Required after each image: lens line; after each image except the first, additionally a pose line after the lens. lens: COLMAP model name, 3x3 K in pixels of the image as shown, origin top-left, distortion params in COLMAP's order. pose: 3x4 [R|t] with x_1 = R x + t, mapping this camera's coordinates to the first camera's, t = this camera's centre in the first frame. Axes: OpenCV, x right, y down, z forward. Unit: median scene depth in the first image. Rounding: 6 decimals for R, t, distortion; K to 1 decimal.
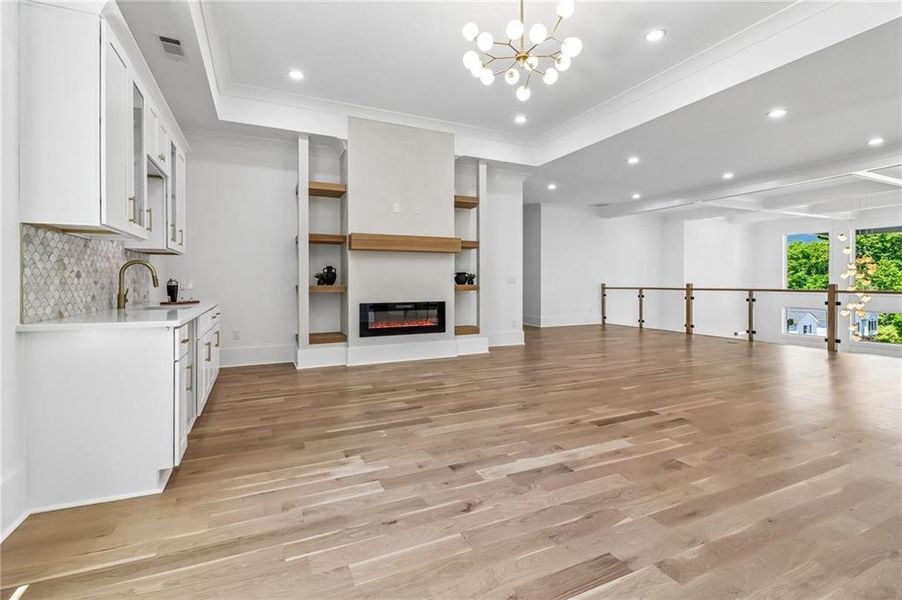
lens RADIAL K [[422.7, 0, 458.0], [0, 422.7, 291.3], [0, 0, 1]] dist [0.007325, -0.002459]
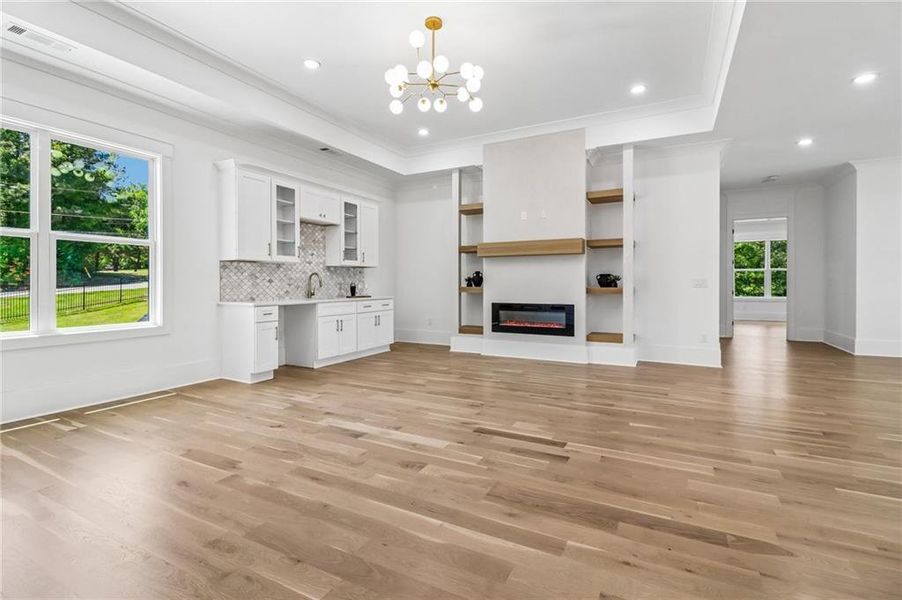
lens RADIAL K [[422.7, 0, 450.8], [0, 422.7, 295.9], [0, 0, 1]] dist [0.007325, -0.002459]
pose [[0.595744, 0.023352, -0.802835, 0.917753], [-0.018100, 0.999714, 0.015648, -0.009444], [0.802971, 0.005209, 0.595996, 0.313611]]
